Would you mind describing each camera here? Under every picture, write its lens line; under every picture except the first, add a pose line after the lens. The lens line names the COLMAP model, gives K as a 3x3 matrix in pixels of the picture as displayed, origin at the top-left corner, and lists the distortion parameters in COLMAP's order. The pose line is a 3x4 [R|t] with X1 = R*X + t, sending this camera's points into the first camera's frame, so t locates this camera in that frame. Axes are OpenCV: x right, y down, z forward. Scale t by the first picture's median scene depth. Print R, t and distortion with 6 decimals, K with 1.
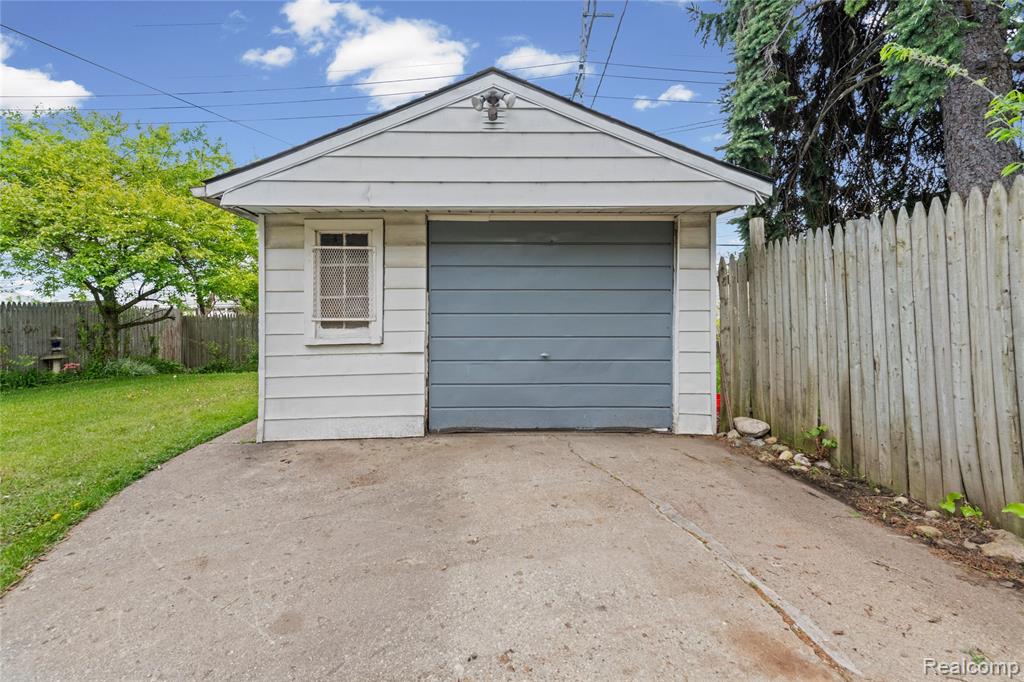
lens RADIAL K [[405.3, 0, 501.1], [0, 405.3, 341.7], [0, 0, 1]] dist [0.010822, -0.001496]
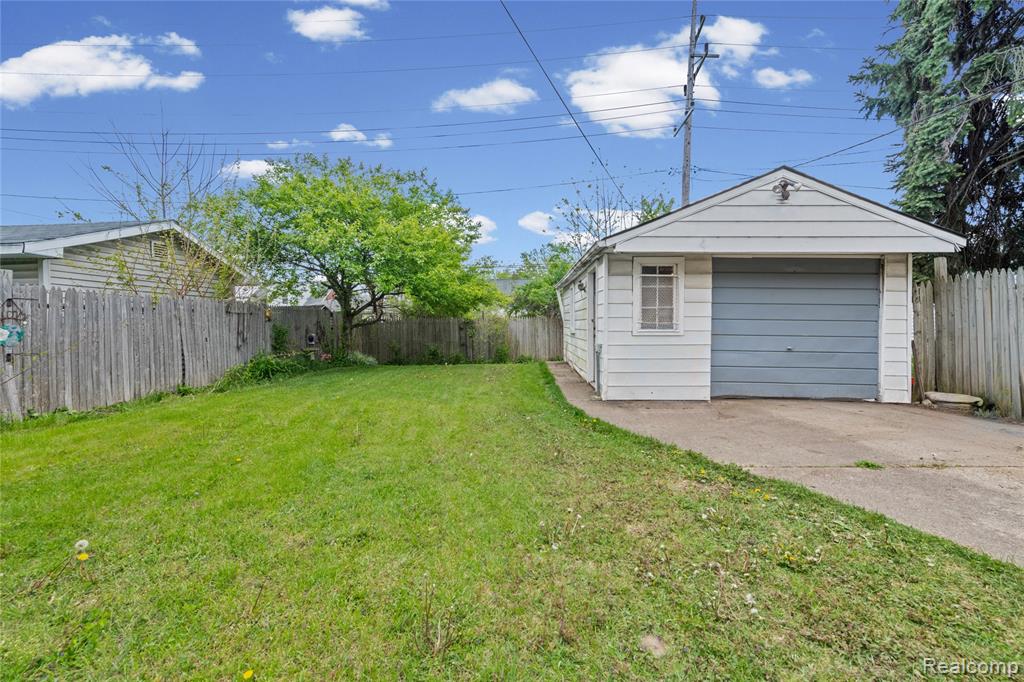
lens RADIAL K [[405.3, 0, 521.8], [0, 405.3, 345.3], [0, 0, 1]] dist [0.010822, -0.001496]
pose [[0.999243, 0.015745, -0.035561, -0.834611], [-0.015989, 0.999850, -0.006586, 0.049242], [0.035452, 0.007149, 0.999346, -0.535991]]
